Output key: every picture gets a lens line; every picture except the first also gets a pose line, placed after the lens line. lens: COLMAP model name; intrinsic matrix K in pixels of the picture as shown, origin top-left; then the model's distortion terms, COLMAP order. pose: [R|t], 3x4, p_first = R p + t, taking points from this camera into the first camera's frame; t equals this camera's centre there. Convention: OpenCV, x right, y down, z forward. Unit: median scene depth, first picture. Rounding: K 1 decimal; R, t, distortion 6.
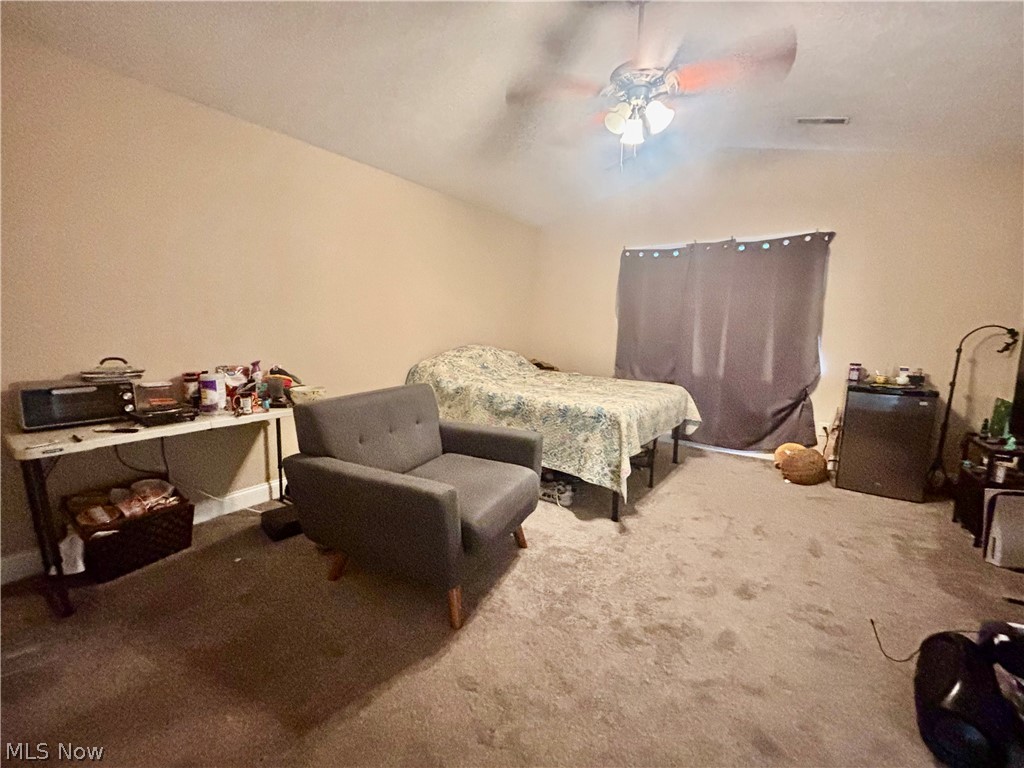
lens RADIAL K [[412.2, 0, 512.7], [0, 412.2, 386.3], [0, 0, 1]] dist [-0.002460, -0.000106]
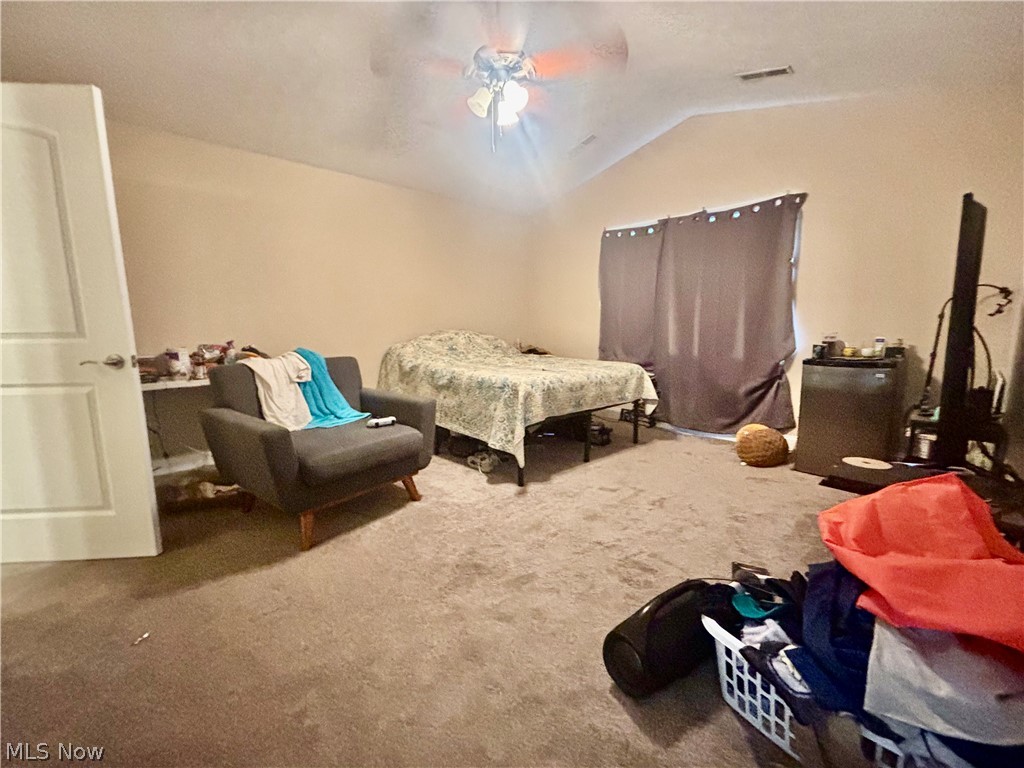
lens RADIAL K [[412.2, 0, 507.1], [0, 412.2, 384.5], [0, 0, 1]] dist [-0.002460, -0.000106]
pose [[0.979469, 0.000974, -0.201593, 0.358018], [-0.000804, 0.999999, 0.000925, 0.055871], [0.201594, -0.000744, 0.979469, -0.029699]]
